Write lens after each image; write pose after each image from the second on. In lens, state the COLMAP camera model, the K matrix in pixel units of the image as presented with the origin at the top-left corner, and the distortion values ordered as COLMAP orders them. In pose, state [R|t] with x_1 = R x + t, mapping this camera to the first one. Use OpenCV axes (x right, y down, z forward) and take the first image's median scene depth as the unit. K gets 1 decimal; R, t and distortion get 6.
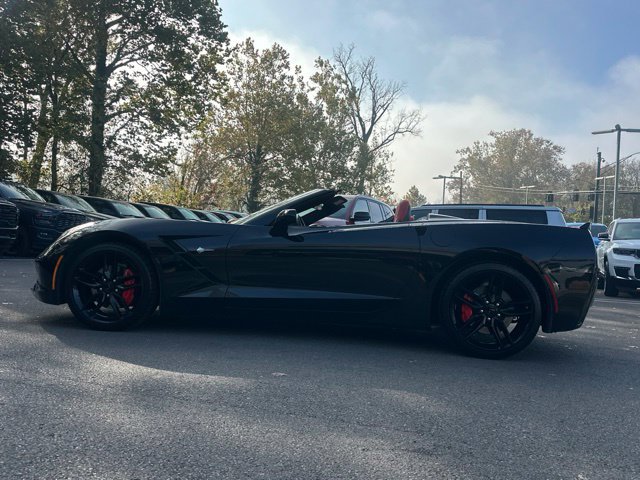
lens RADIAL K [[588.3, 0, 314.4], [0, 588.3, 241.8], [0, 0, 1]] dist [0.125532, -0.229362]
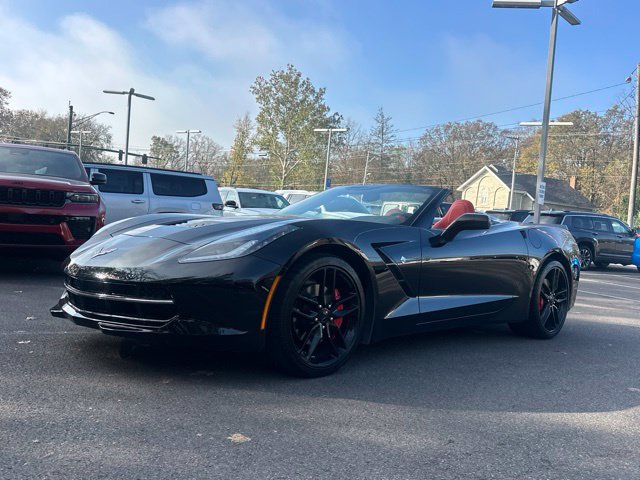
lens RADIAL K [[588.3, 0, 314.4], [0, 588.3, 241.8], [0, 0, 1]] dist [0.125532, -0.229362]
pose [[0.614643, -0.019835, 0.788556, -0.125558], [-0.047457, 0.996943, 0.062068, -0.007069], [-0.787376, -0.075572, 0.611823, 0.084980]]
